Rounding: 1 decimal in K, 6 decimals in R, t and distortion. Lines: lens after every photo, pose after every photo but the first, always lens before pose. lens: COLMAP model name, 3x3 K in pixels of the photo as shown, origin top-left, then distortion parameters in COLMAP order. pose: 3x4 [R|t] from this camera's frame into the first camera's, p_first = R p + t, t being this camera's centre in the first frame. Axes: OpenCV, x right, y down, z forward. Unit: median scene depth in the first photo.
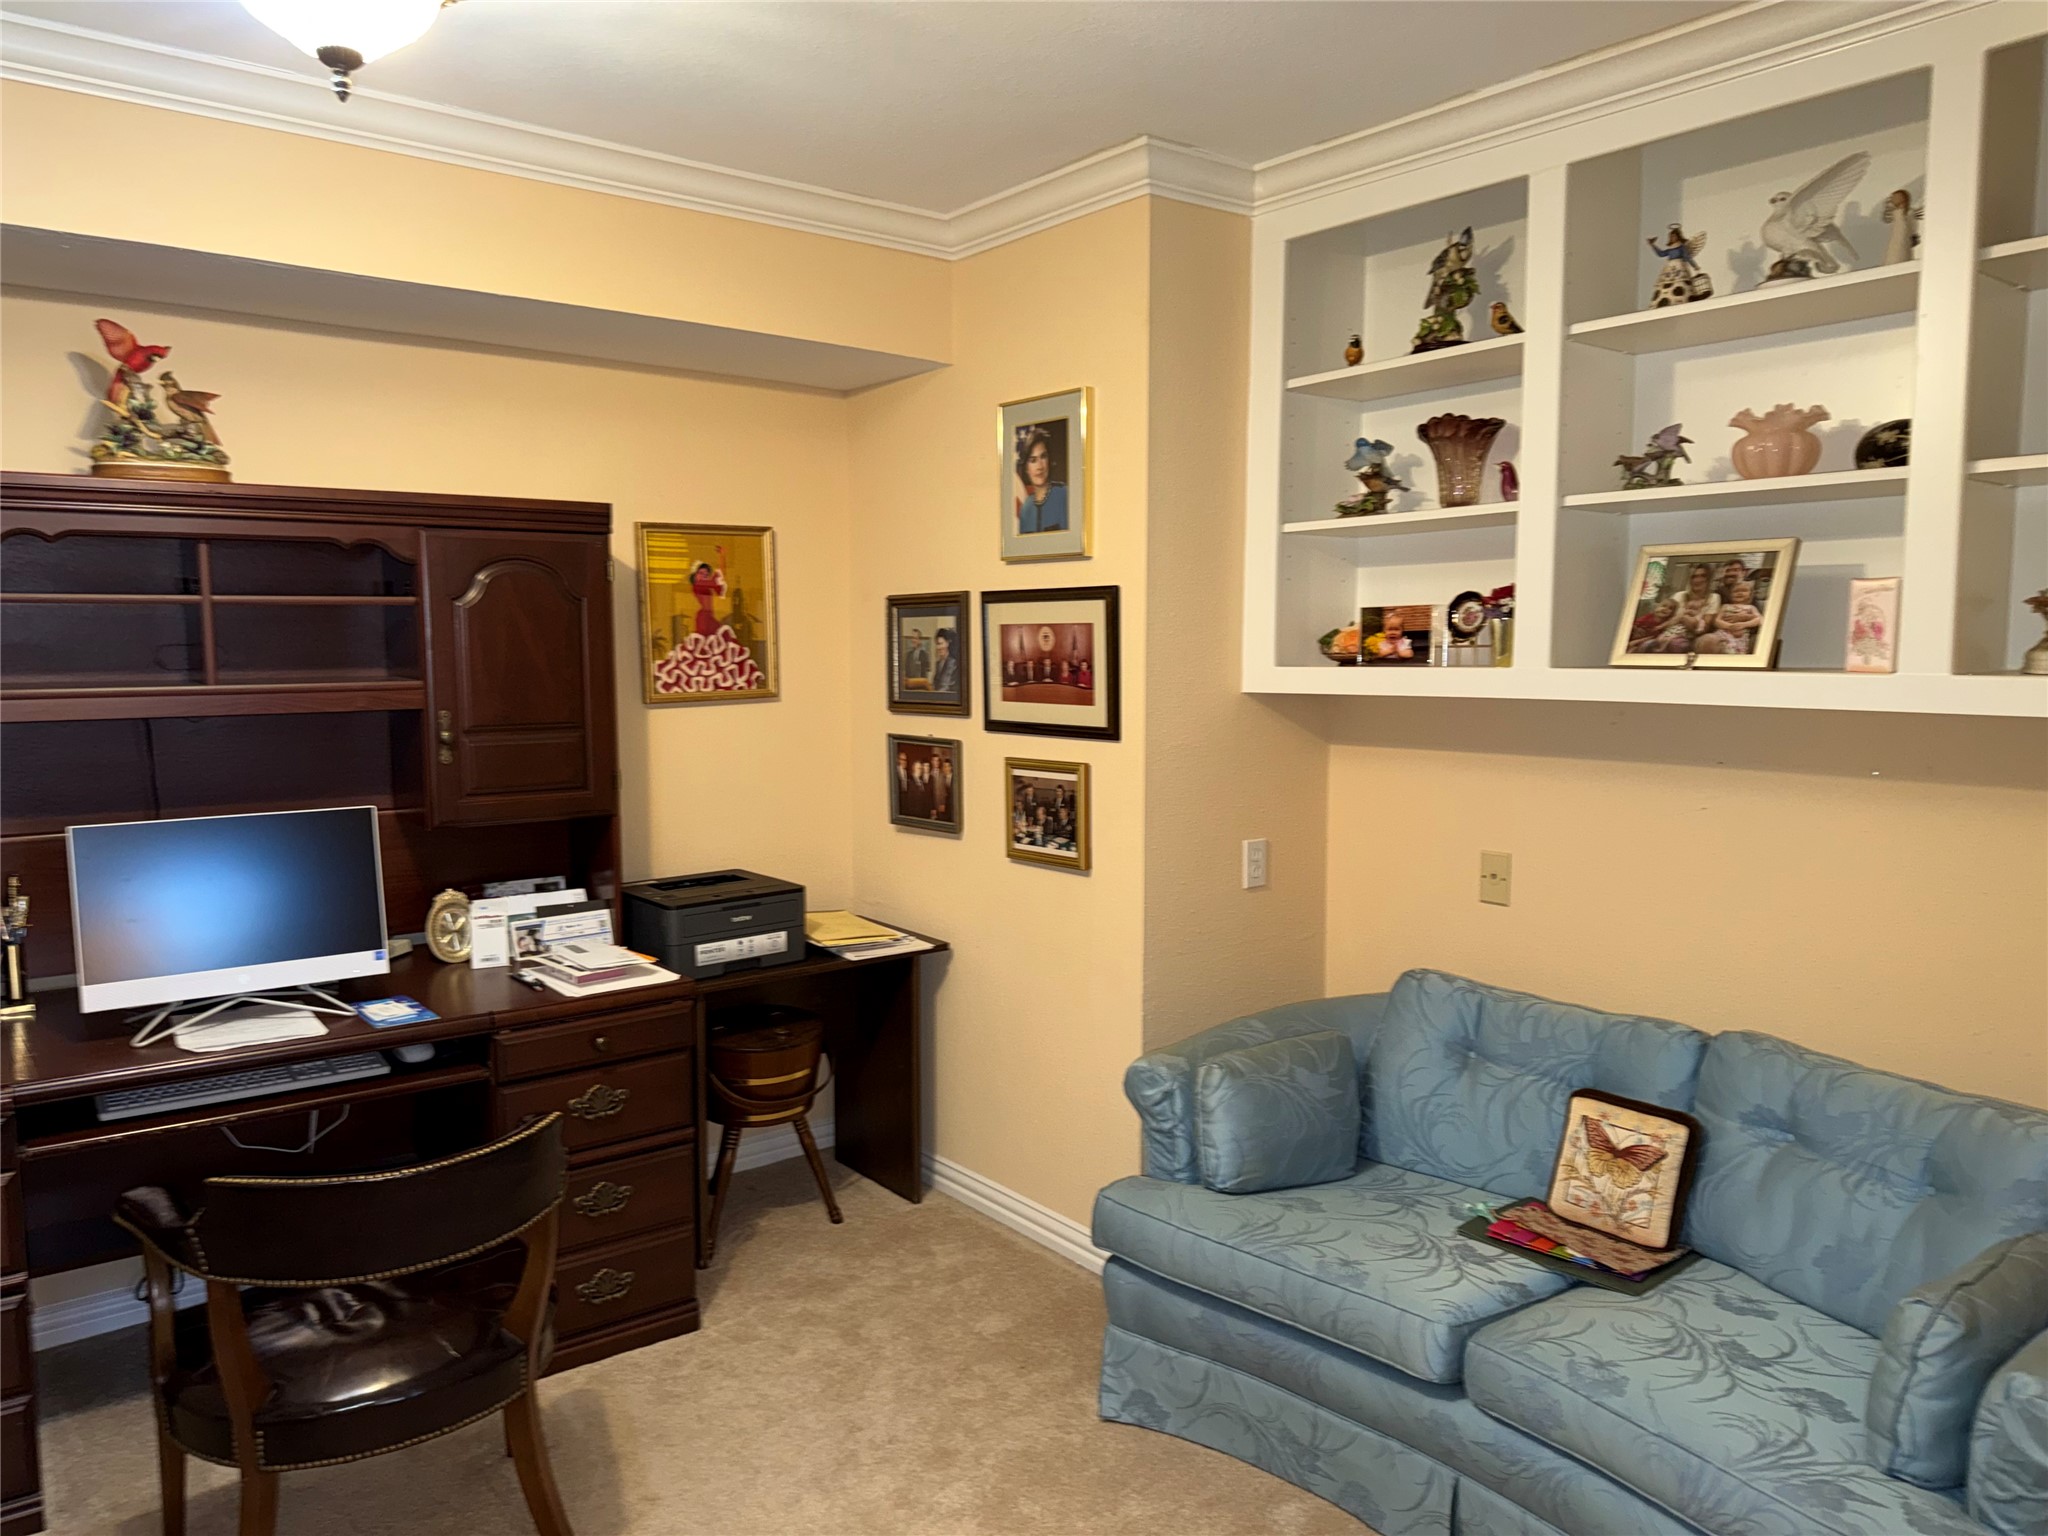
lens RADIAL K [[1435.4, 0, 1026.2], [0, 1435.4, 792.1], [0, 0, 1]] dist [0.143457, -0.205086]
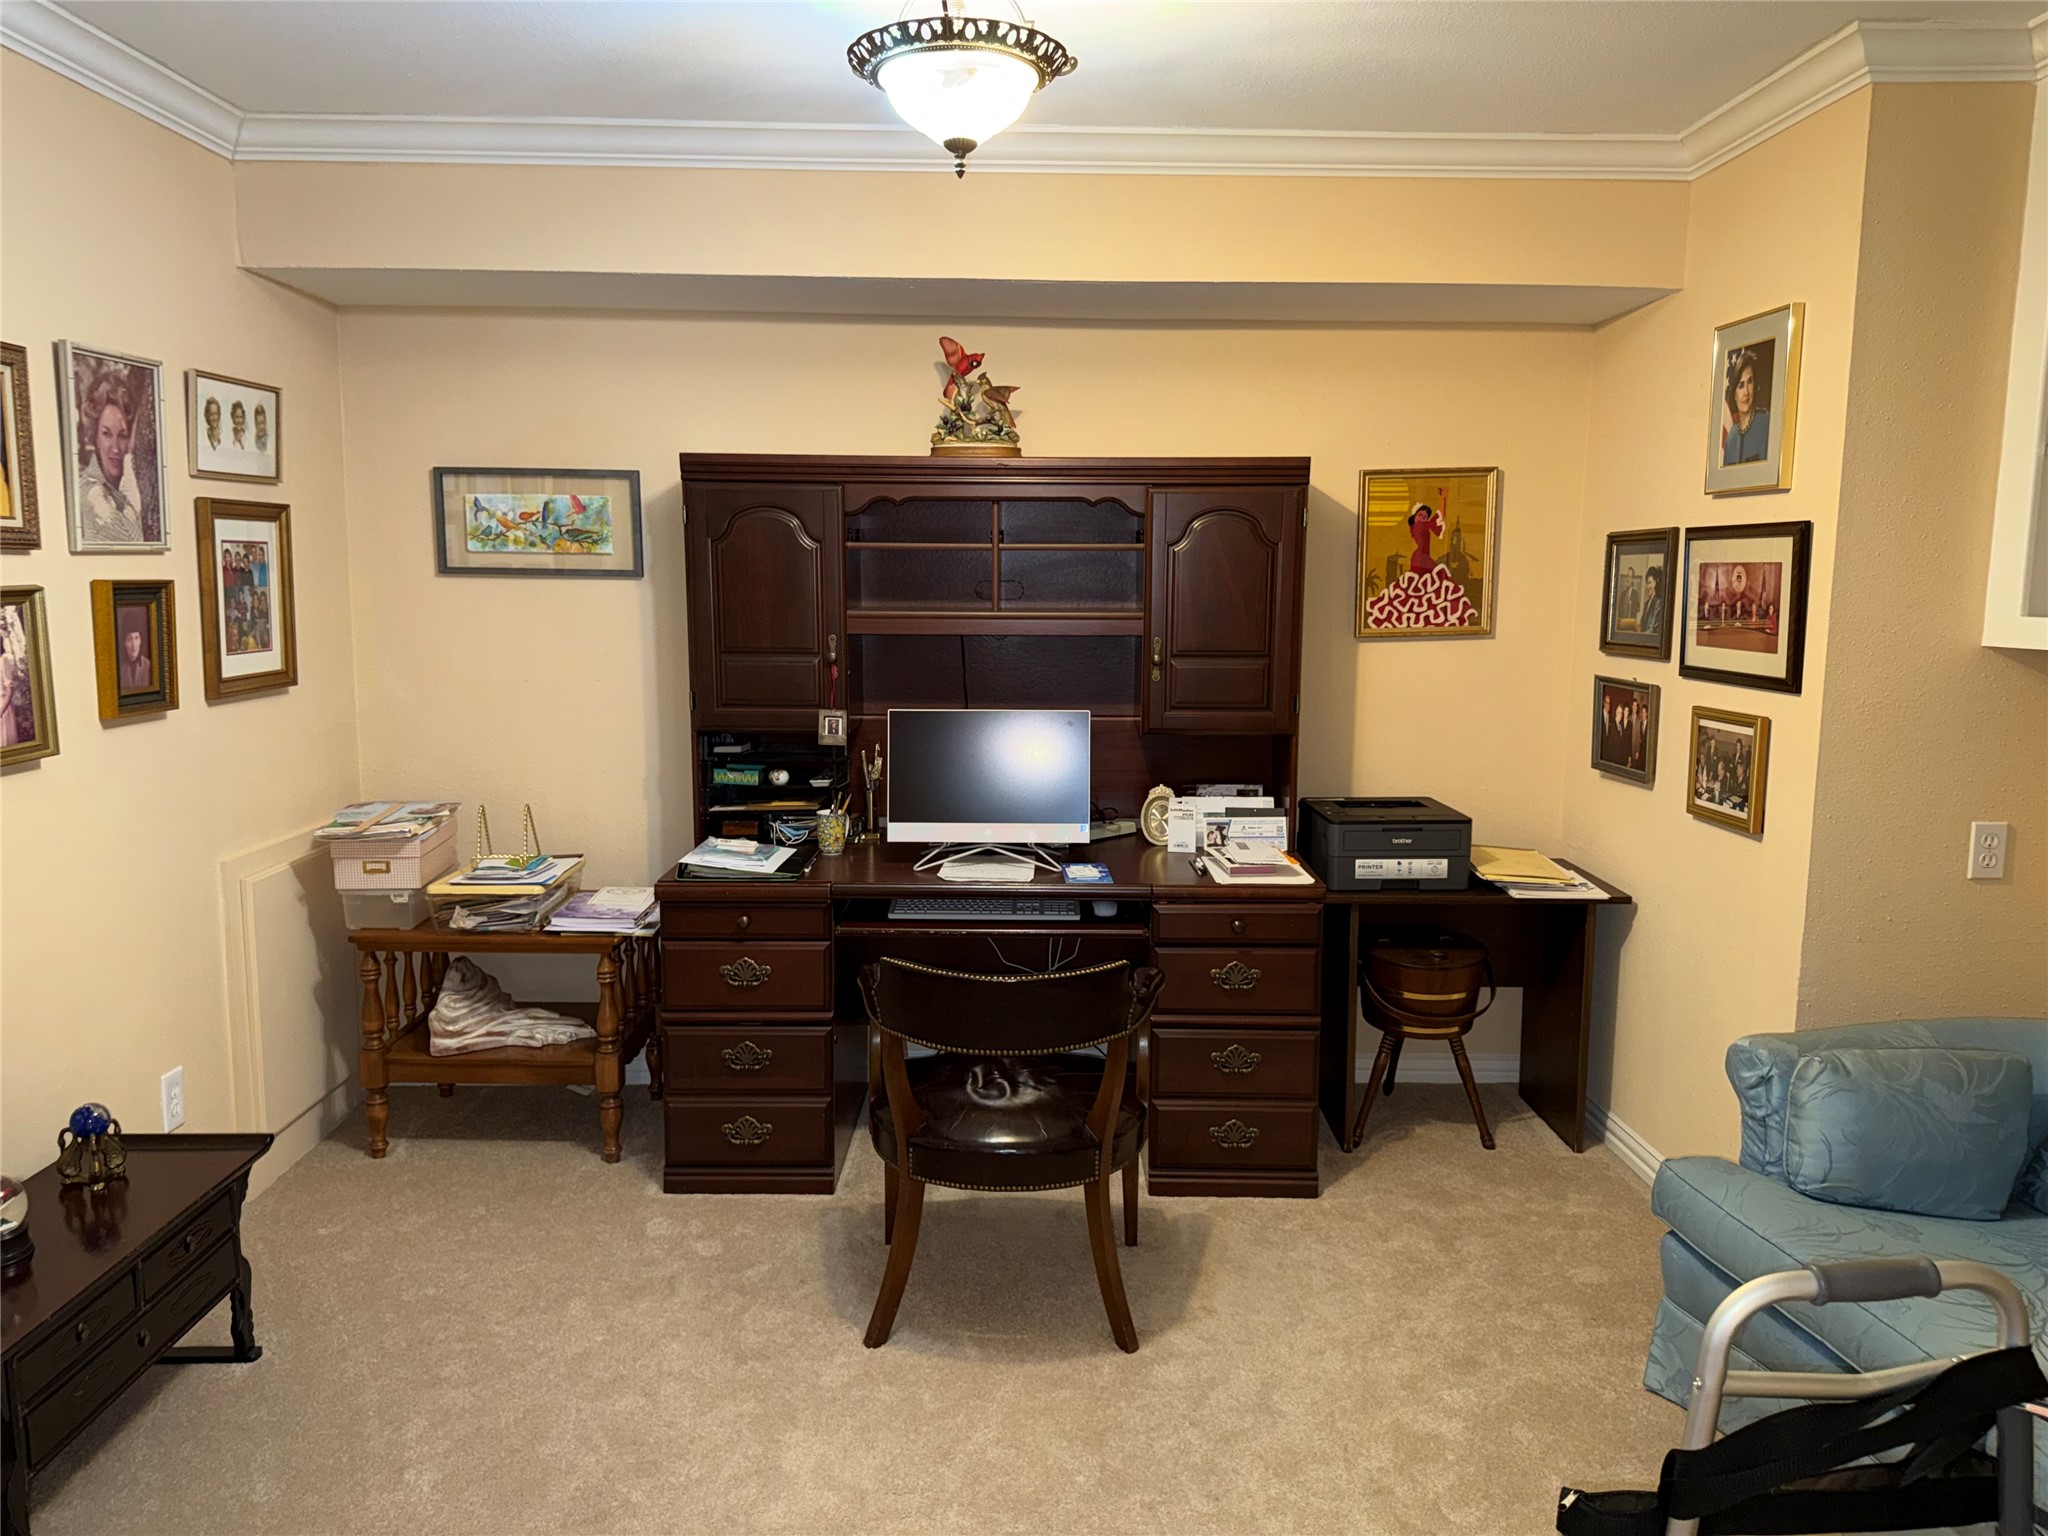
lens RADIAL K [[1422.1, 0, 1024.0], [0, 1422.1, 768.0], [0, 0, 1]] dist [0.088307, -0.095064]
pose [[0.800409, 0.091201, -0.592476, 0.205421], [-0.073819, 0.995832, 0.053564, -0.002103], [0.594891, 0.000863, 0.803806, -0.015506]]
